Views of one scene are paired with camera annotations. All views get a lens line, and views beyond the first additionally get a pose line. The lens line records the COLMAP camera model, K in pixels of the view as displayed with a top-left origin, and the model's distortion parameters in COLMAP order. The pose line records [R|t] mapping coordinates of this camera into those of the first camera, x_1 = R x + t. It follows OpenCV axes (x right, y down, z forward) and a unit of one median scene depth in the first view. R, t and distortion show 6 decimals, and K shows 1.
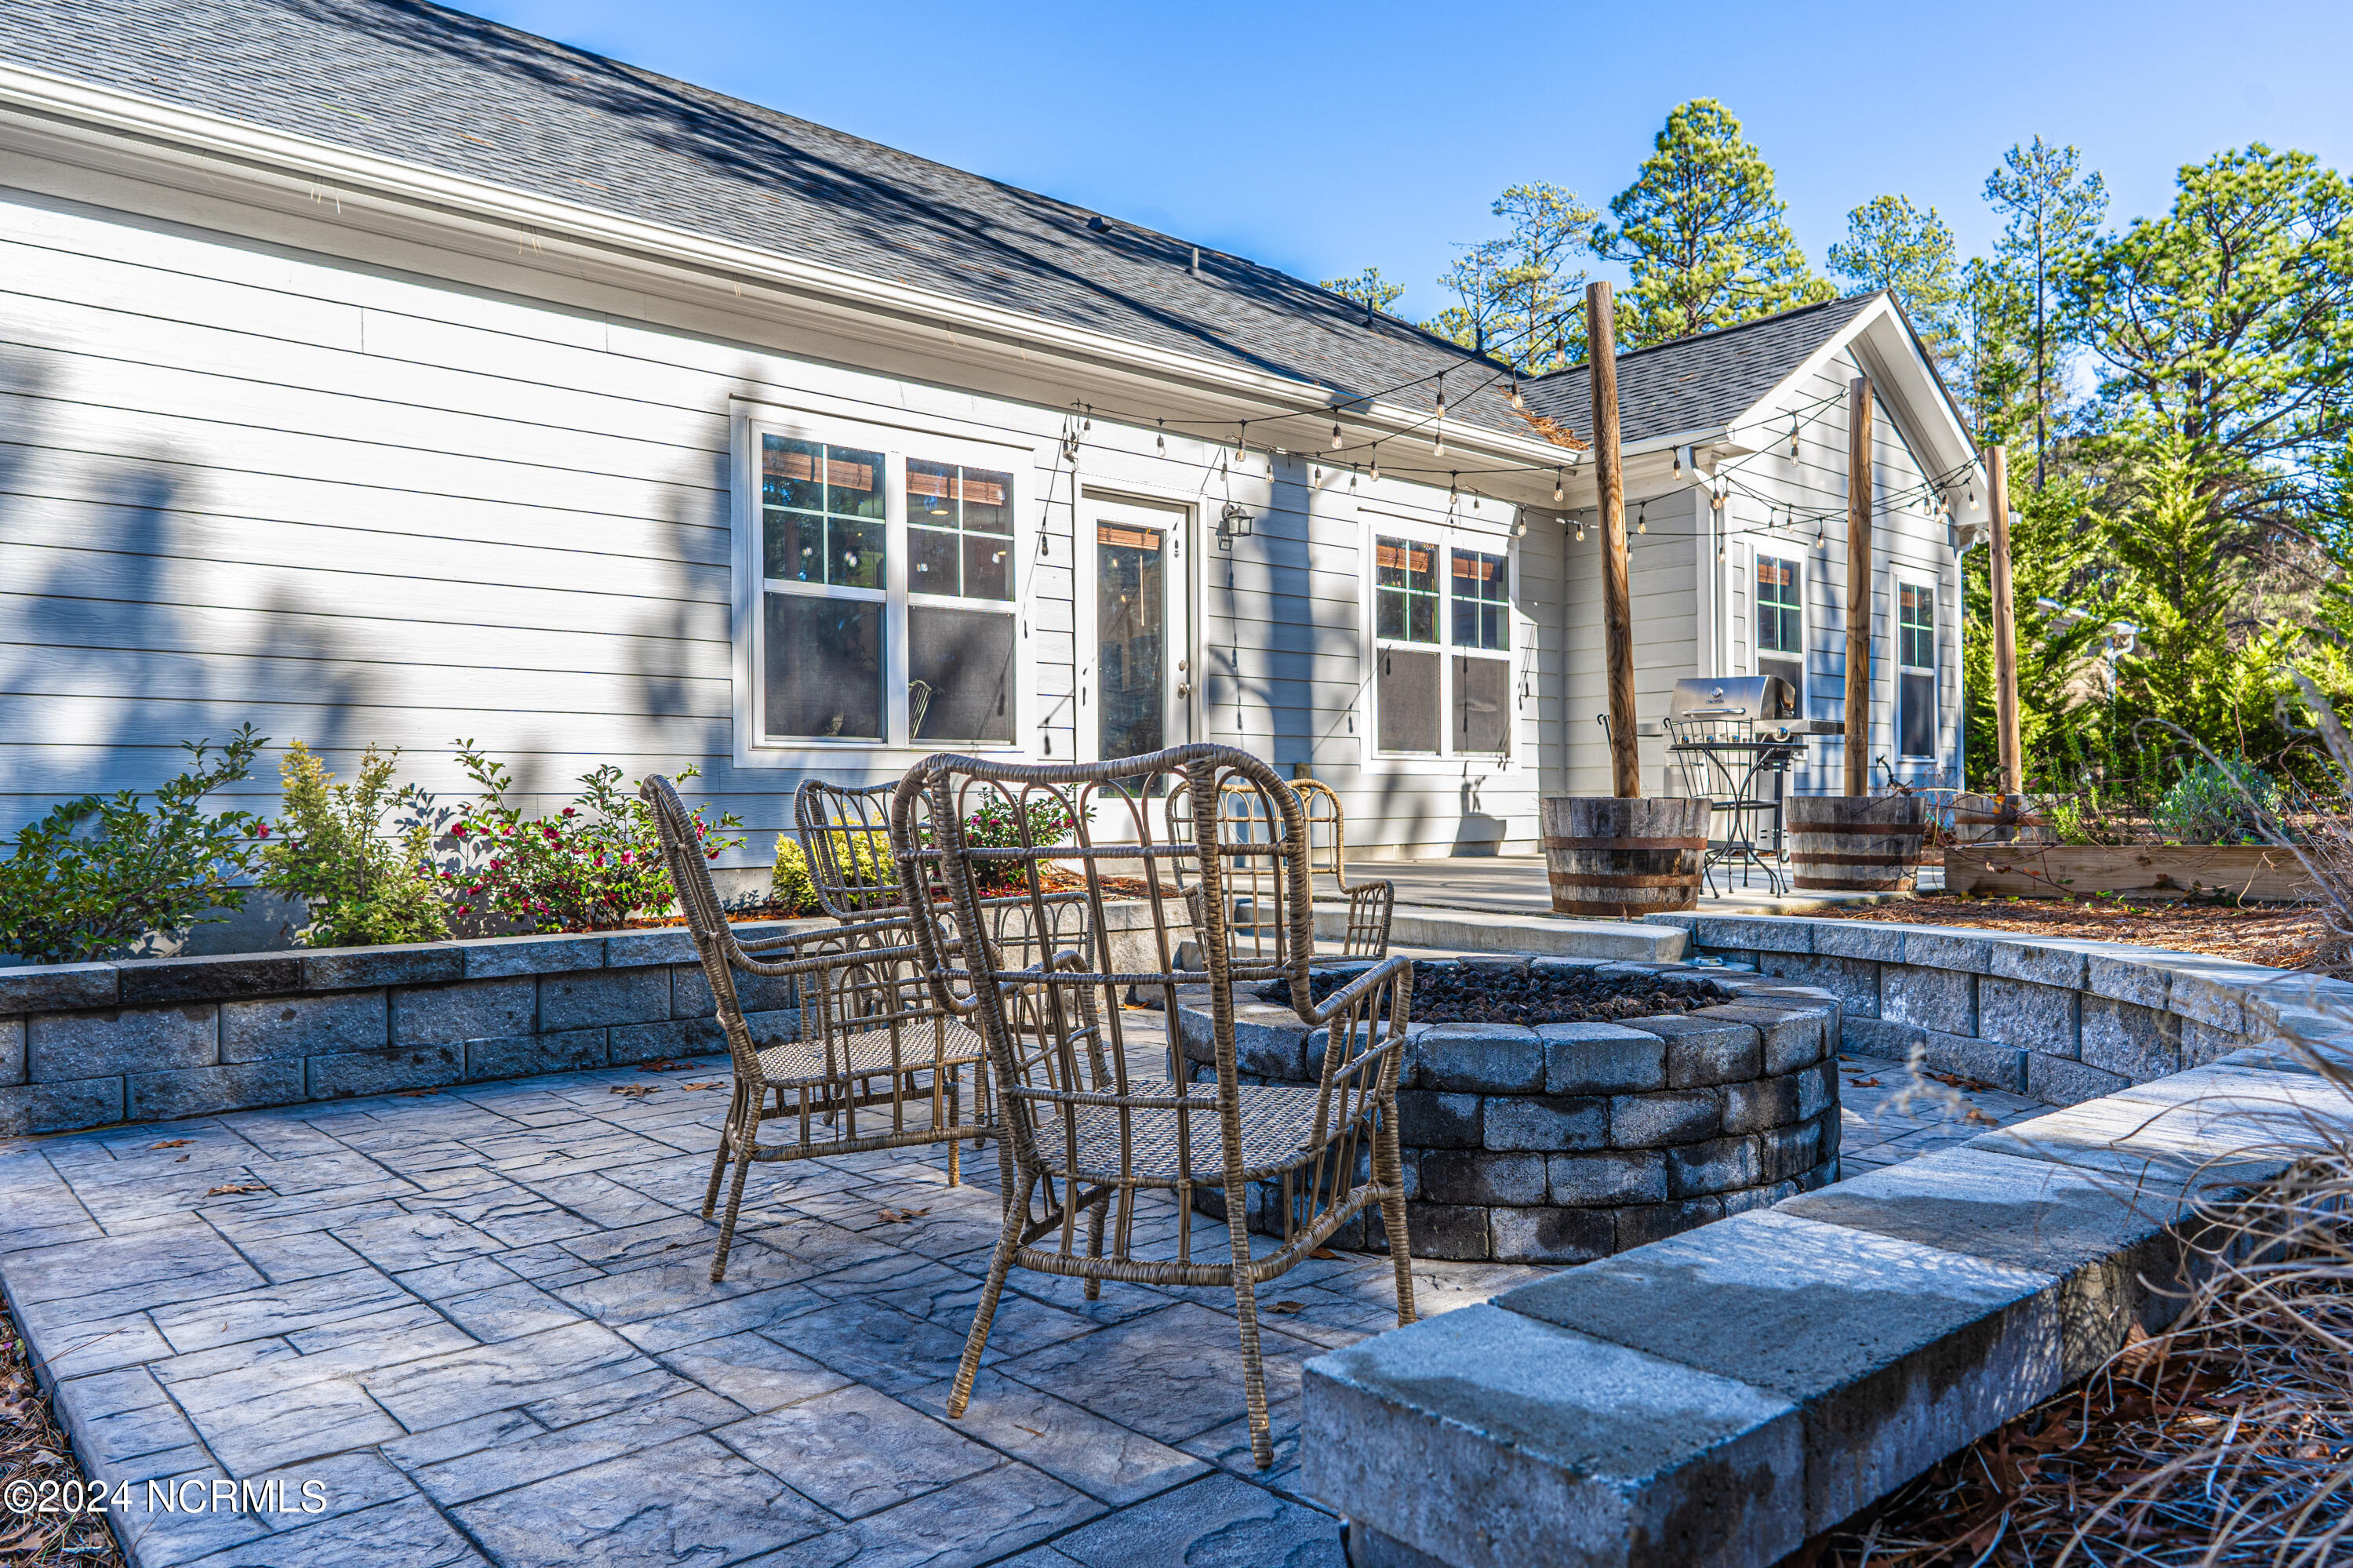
lens RADIAL K [[1563.1, 0, 1179.7], [0, 1563.1, 788.4], [0, 0, 1]] dist [-0.003054, -0.001024]
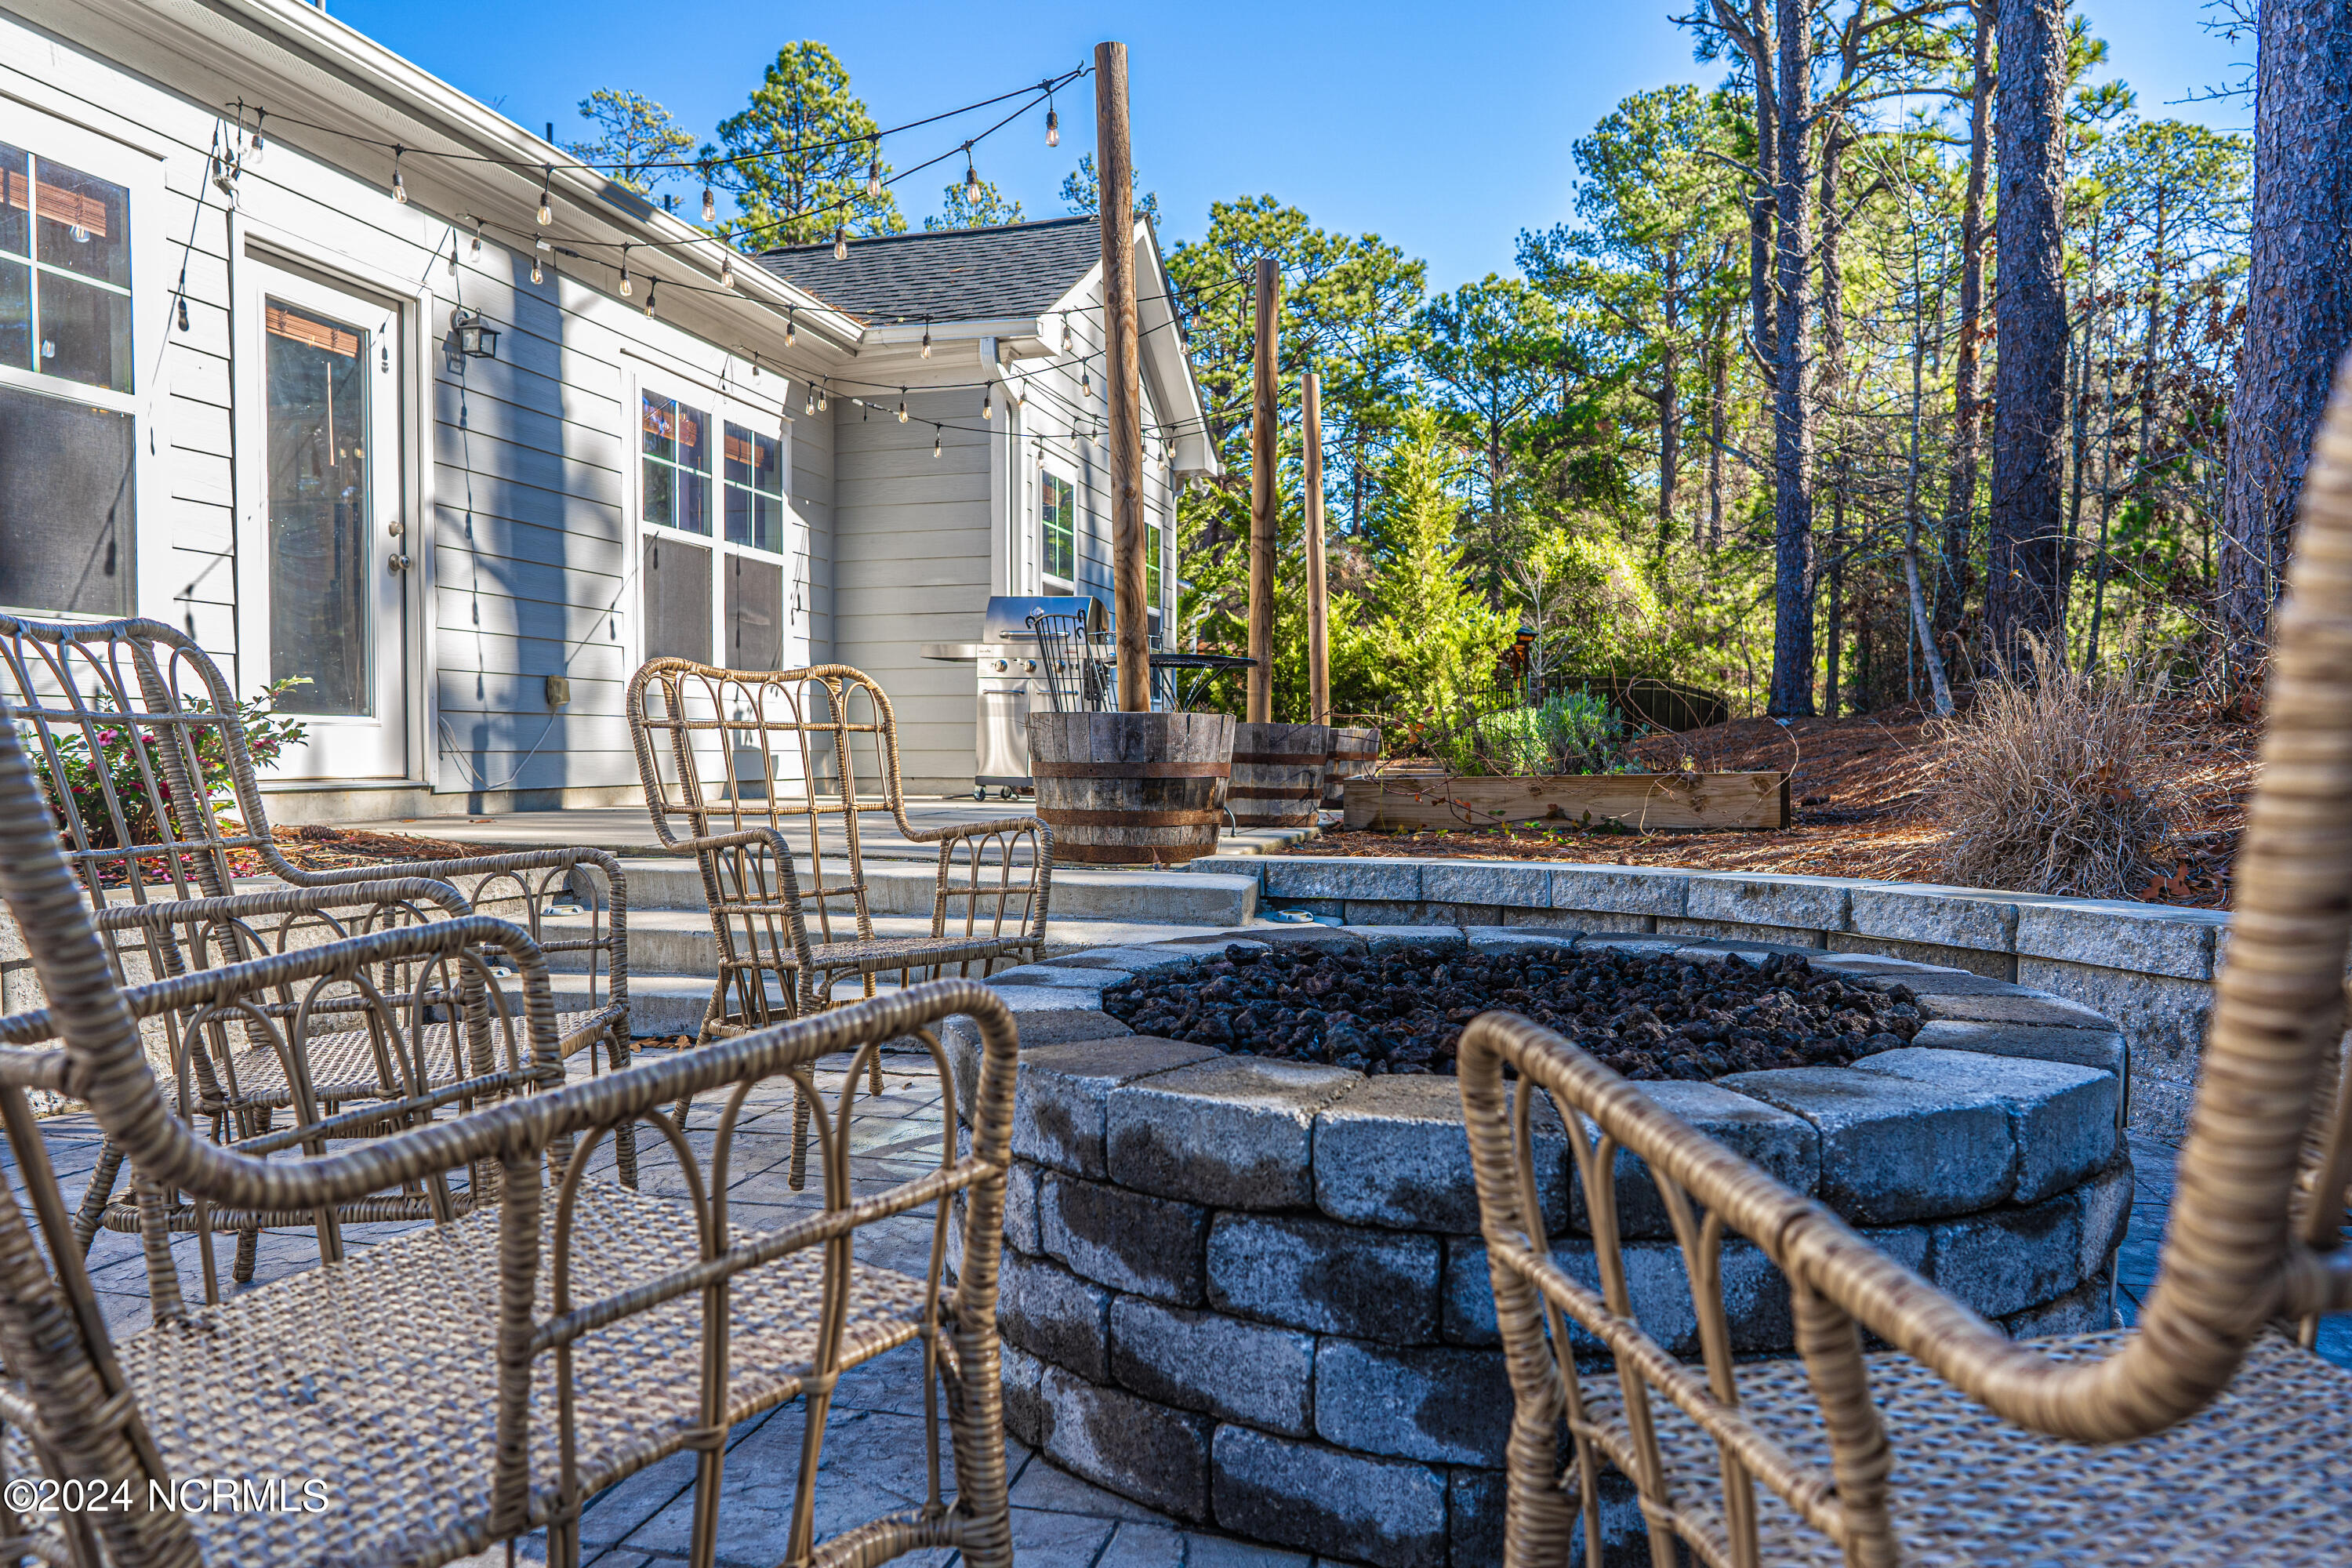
lens RADIAL K [[1562.4, 0, 1170.1], [0, 1562.4, 781.1], [0, 0, 1]] dist [-0.003054, -0.001024]
pose [[0.841053, -0.003029, 0.540944, -0.075402], [-0.011907, 0.999638, 0.024110, 0.012386], [-0.540821, -0.026719, 0.840713, 0.193916]]
